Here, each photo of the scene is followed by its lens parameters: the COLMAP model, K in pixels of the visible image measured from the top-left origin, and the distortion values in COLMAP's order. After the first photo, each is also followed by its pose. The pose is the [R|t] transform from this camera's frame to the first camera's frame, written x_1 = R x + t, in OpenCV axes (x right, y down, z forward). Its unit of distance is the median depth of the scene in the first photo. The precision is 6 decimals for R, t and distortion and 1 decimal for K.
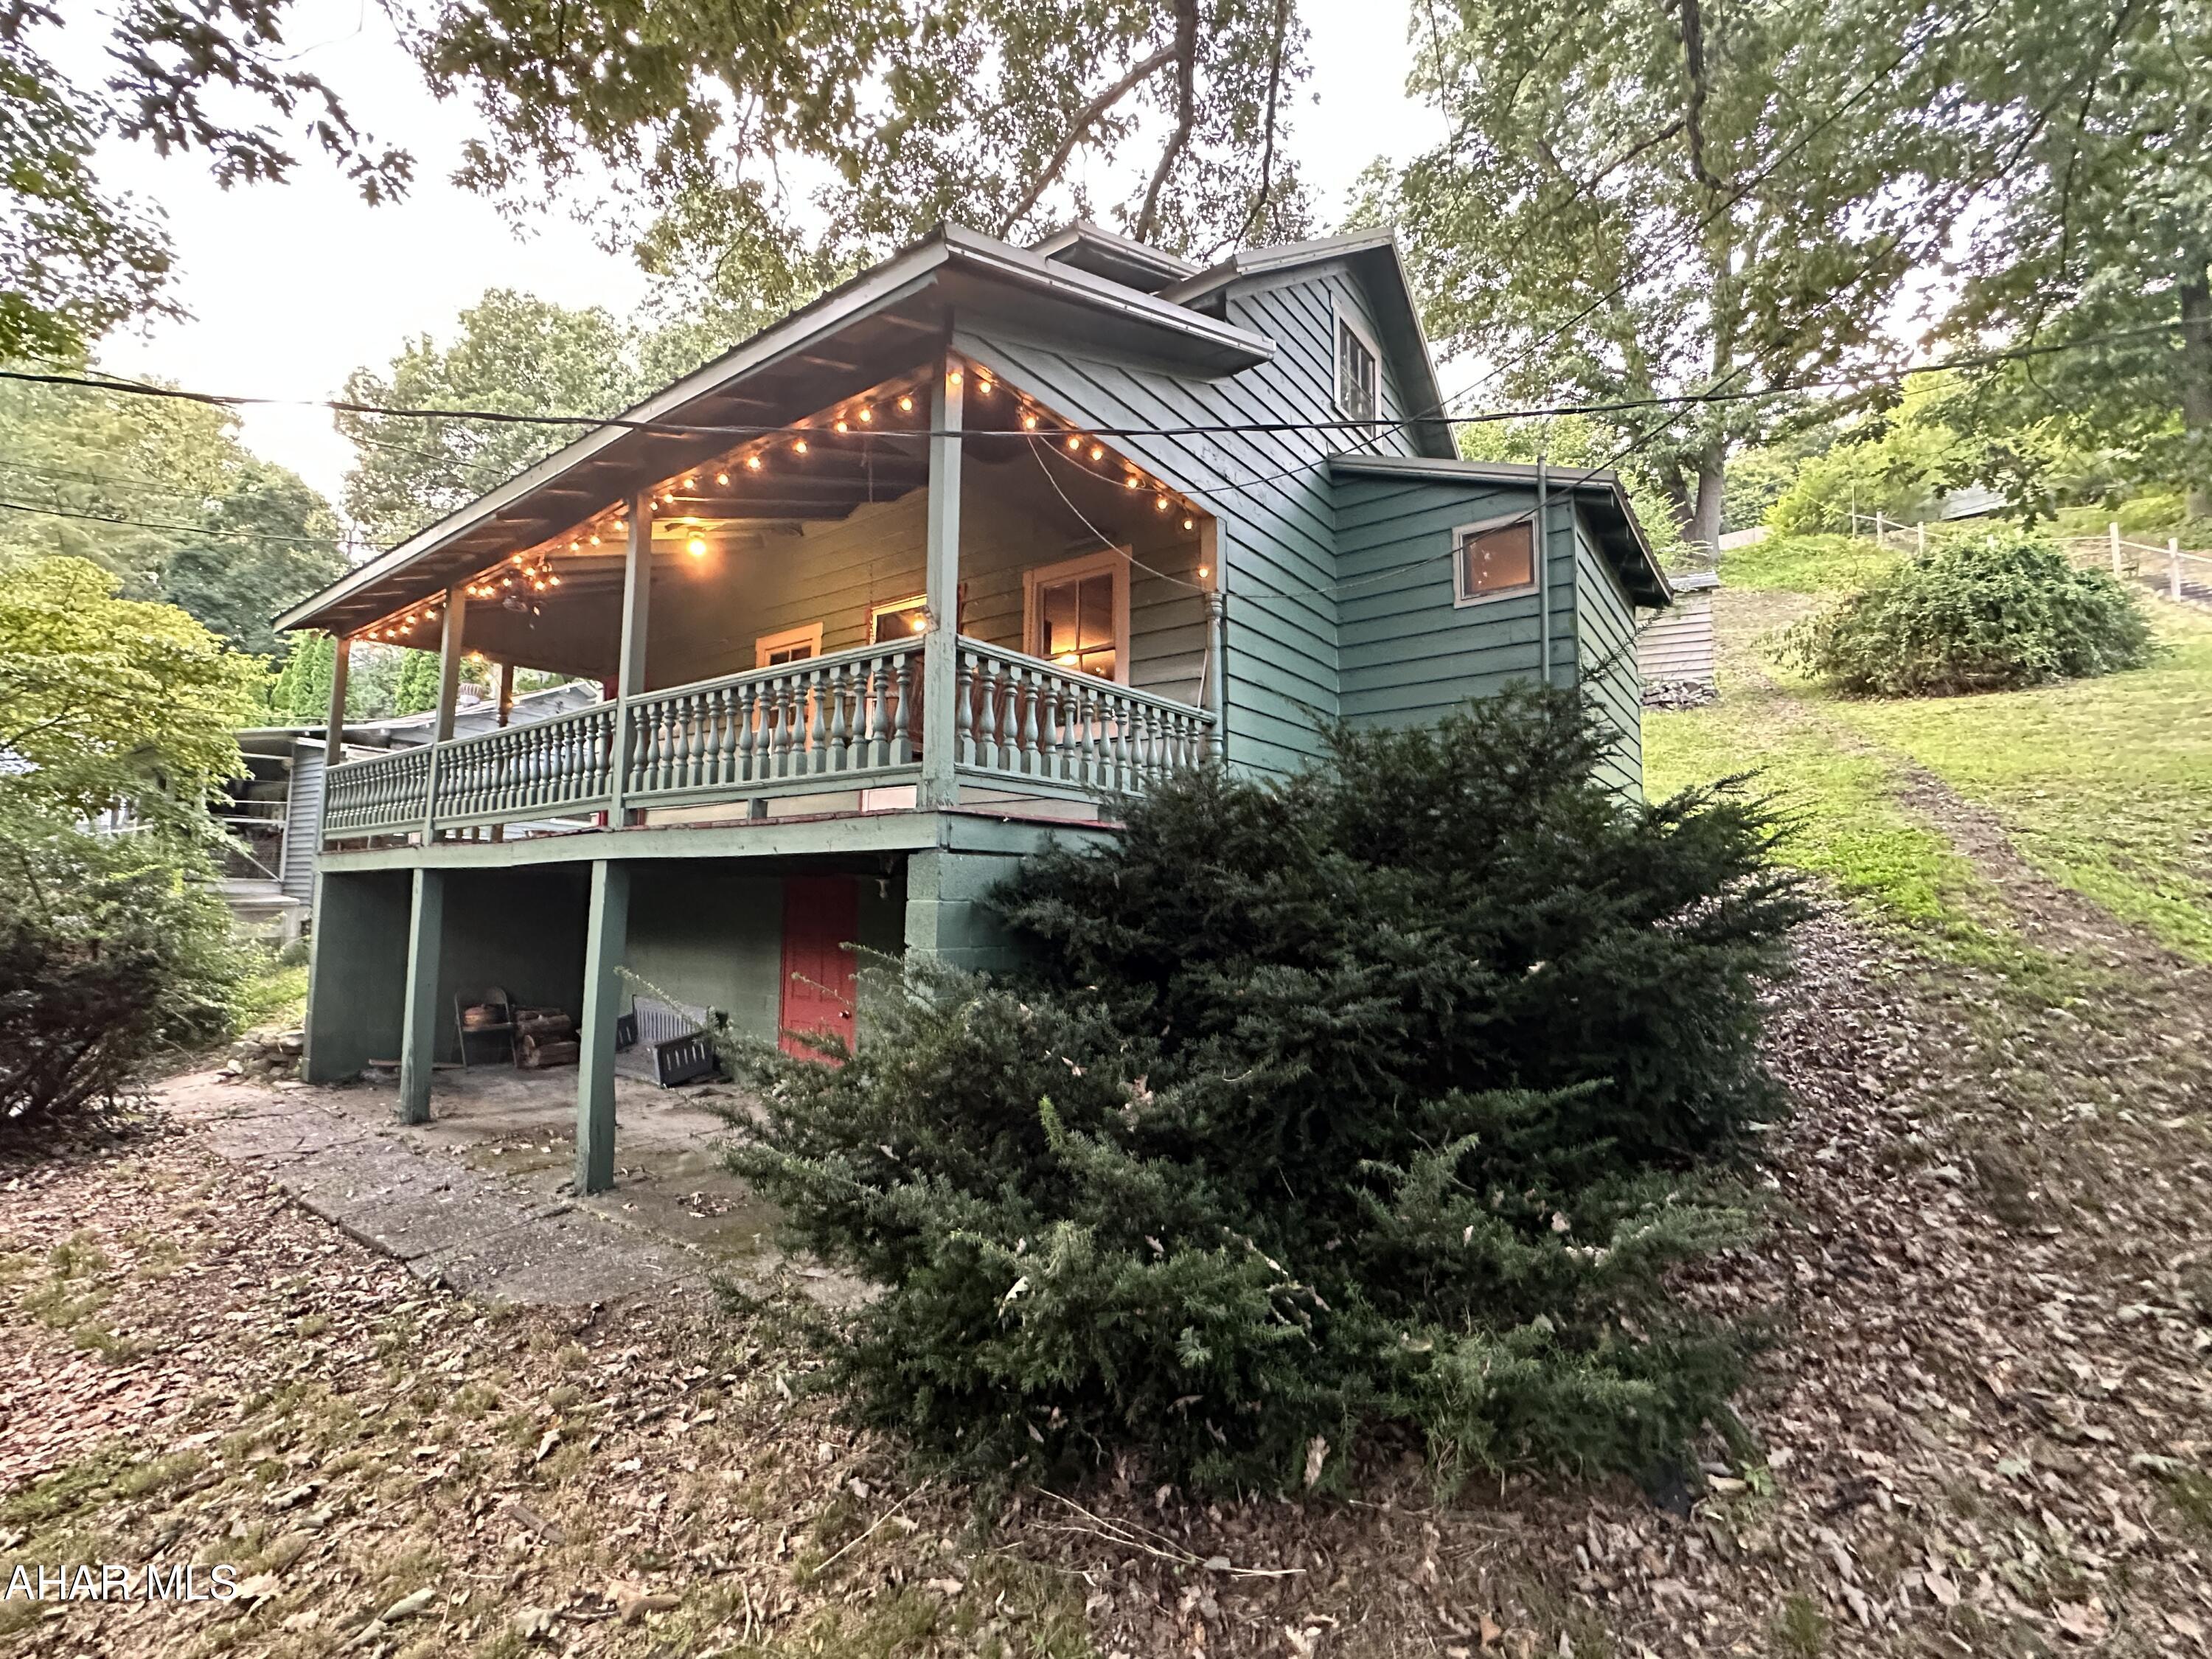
lens RADIAL K [[996.9, 0, 1106.0], [0, 996.9, 829.5], [0, 0, 1]] dist [0.001128, 0.000239]
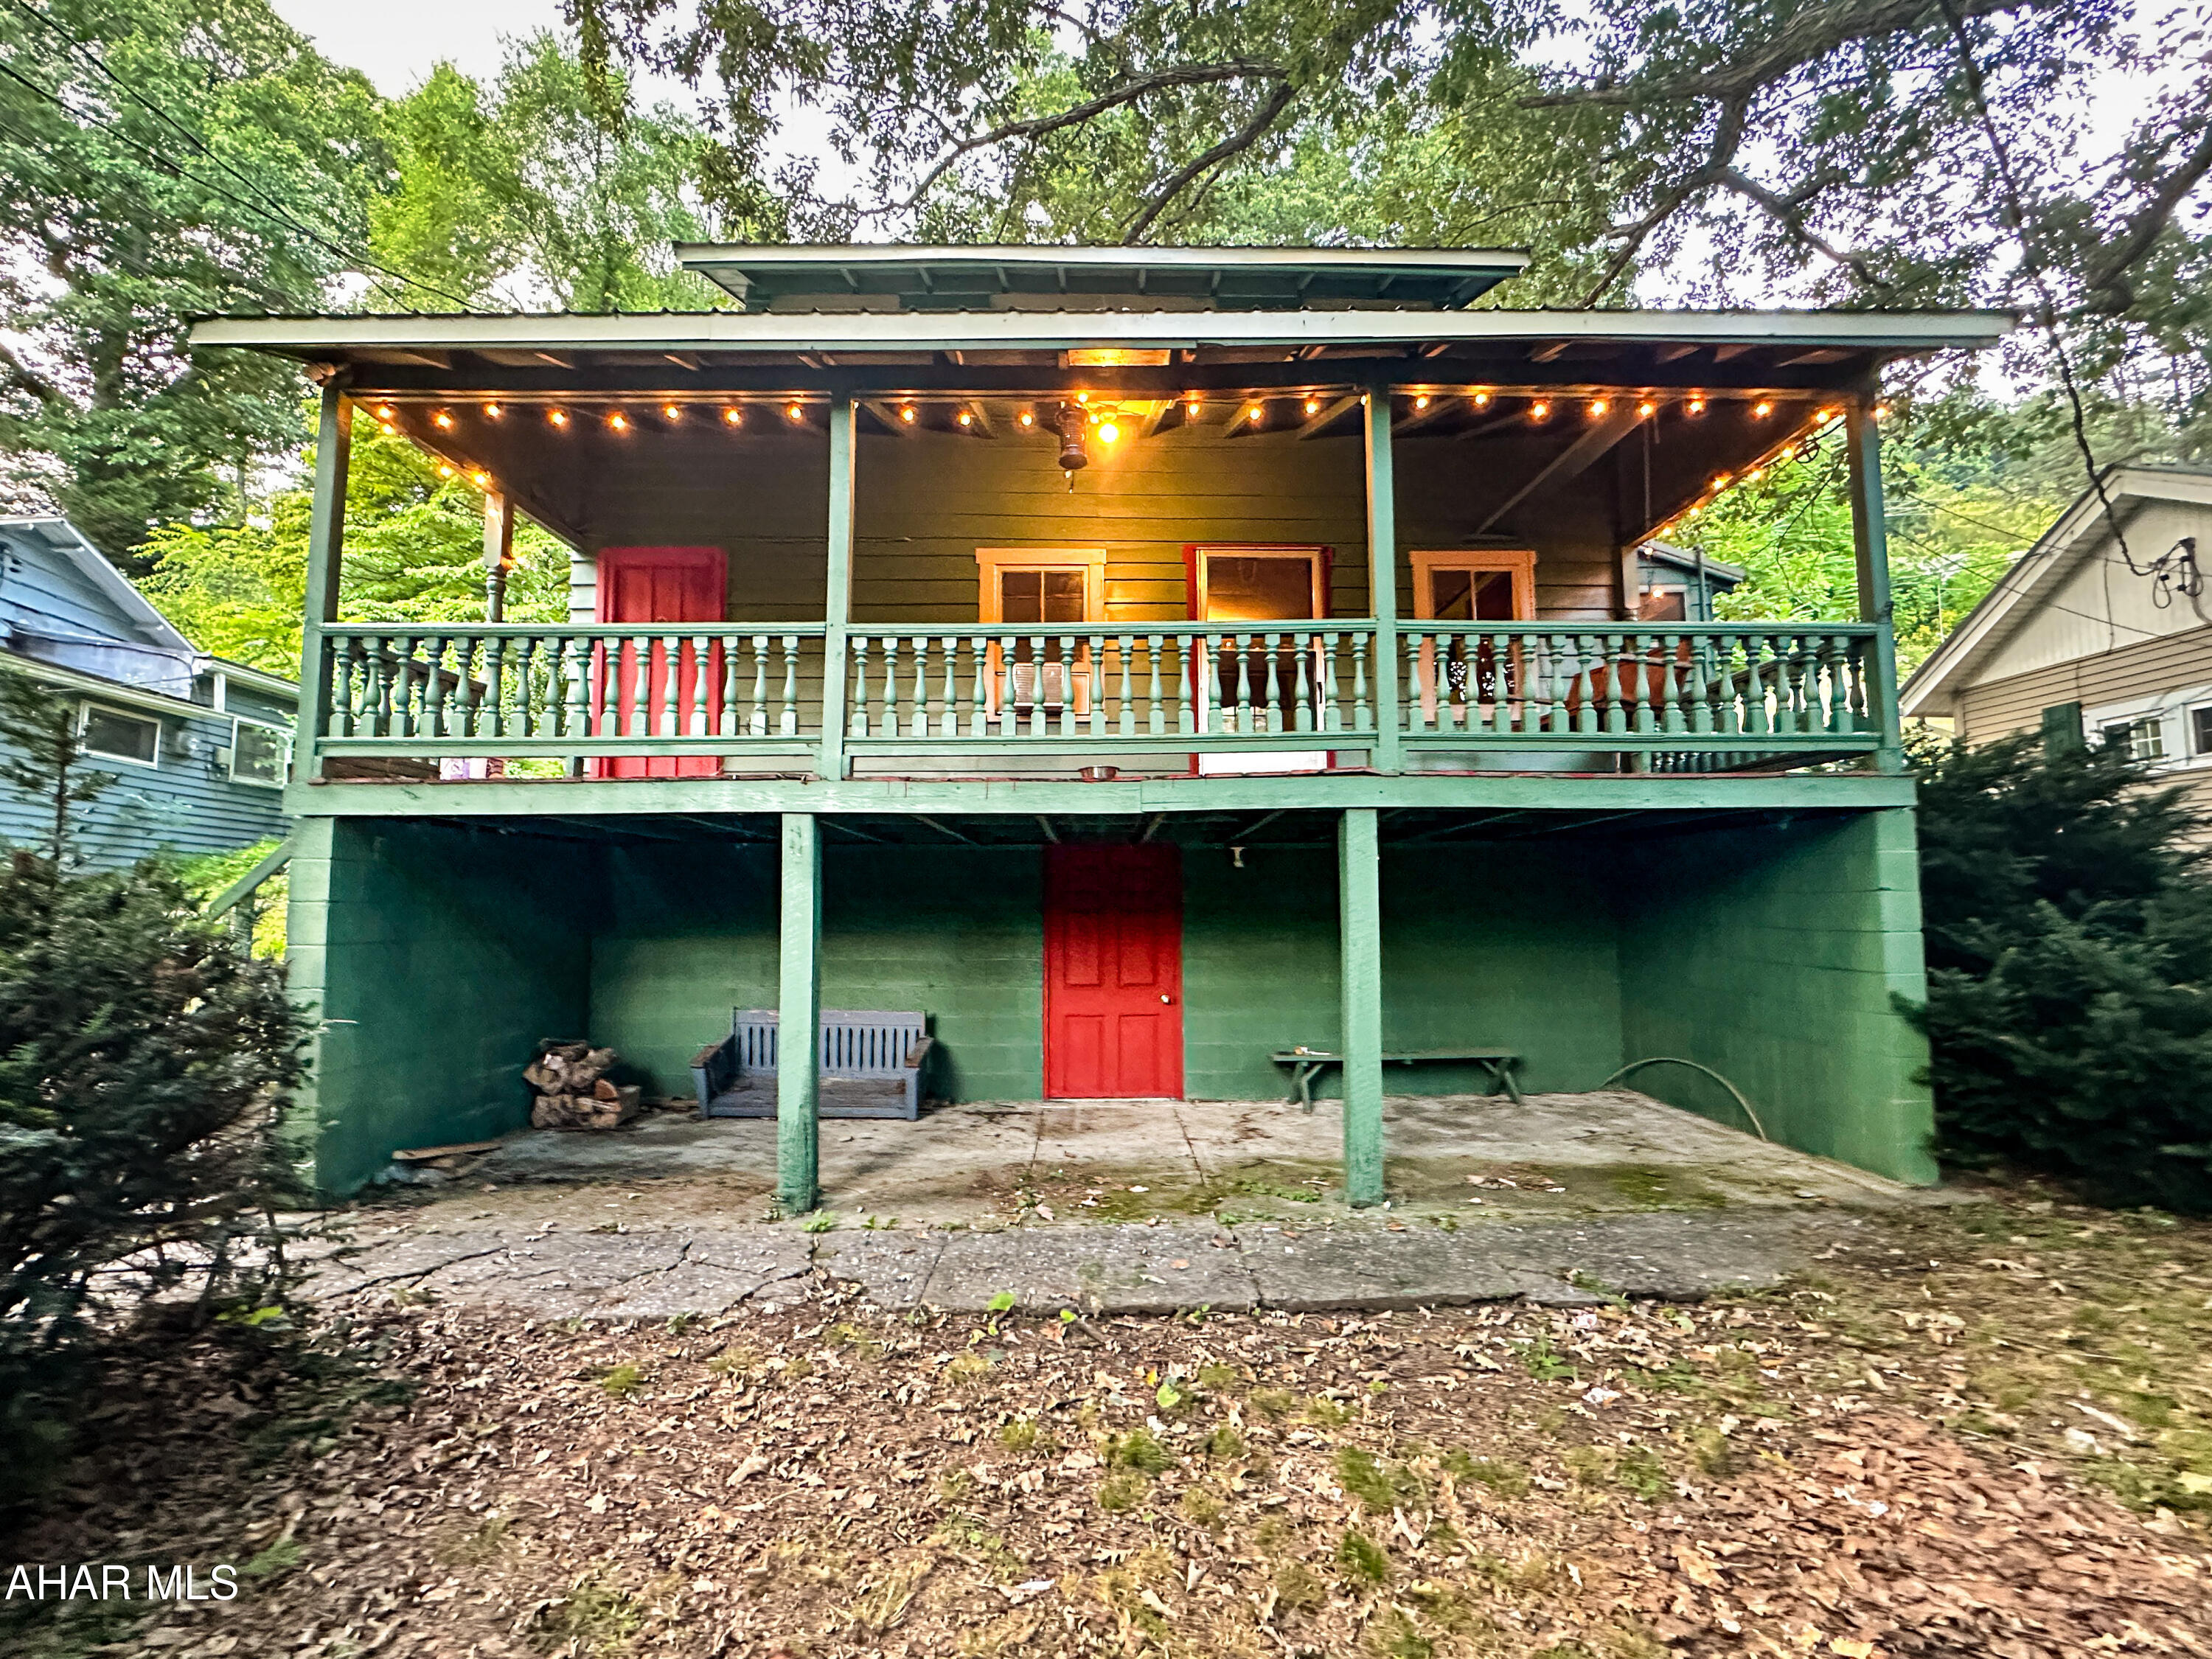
lens RADIAL K [[996.9, 0, 1106.0], [0, 996.9, 829.5], [0, 0, 1]] dist [0.001128, 0.000239]
pose [[0.802239, 0.038350, 0.595770, -0.762626], [-0.030381, 0.999264, -0.023413, 0.050916], [-0.596229, 0.000682, 0.802814, 0.292962]]
